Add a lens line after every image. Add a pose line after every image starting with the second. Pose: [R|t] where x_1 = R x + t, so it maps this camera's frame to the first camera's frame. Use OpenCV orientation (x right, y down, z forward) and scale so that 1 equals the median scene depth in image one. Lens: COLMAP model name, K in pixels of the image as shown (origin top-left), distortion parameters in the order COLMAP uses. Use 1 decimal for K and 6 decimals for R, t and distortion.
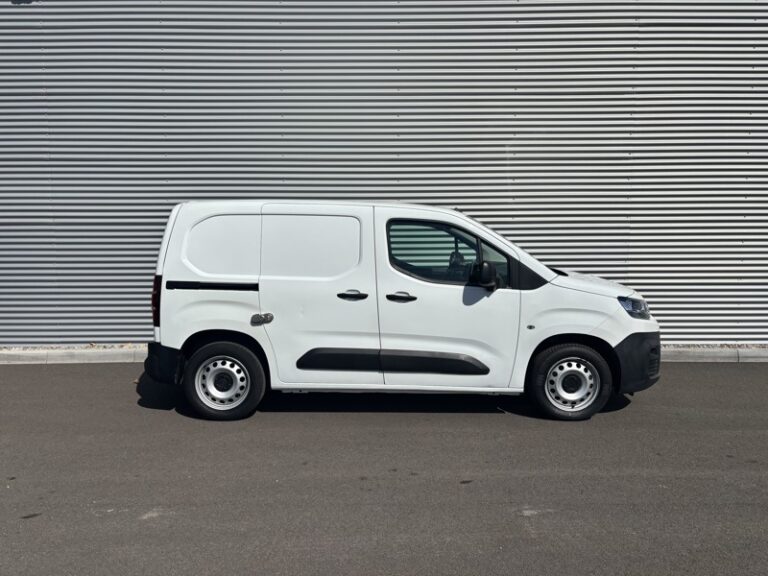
lens RADIAL K [[581.5, 0, 384.0], [0, 581.5, 288.0], [0, 0, 1]] dist [-0.012257, -0.006839]
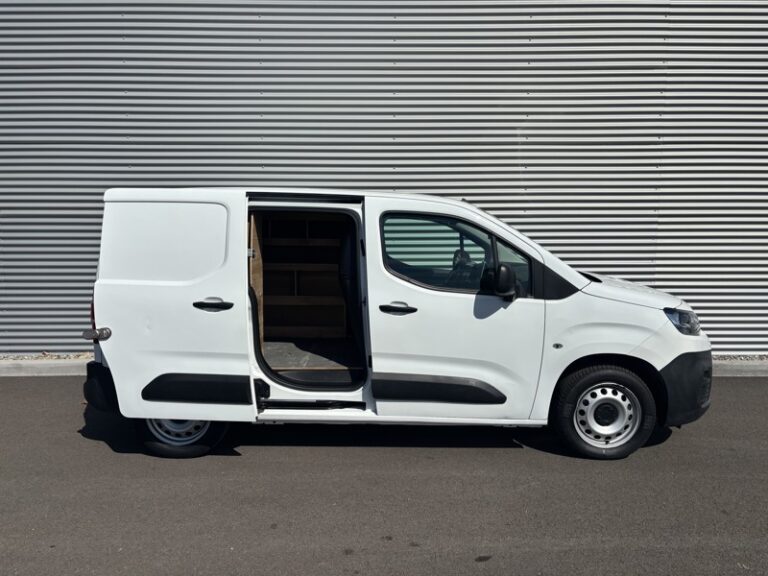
lens RADIAL K [[581.5, 0, 384.0], [0, 581.5, 288.0], [0, 0, 1]] dist [-0.012257, -0.006839]
pose [[0.999955, 0.002387, 0.009191, 0.002733], [-0.002501, 0.999919, 0.012473, -0.022245], [-0.009160, -0.012496, 0.999880, 0.188637]]
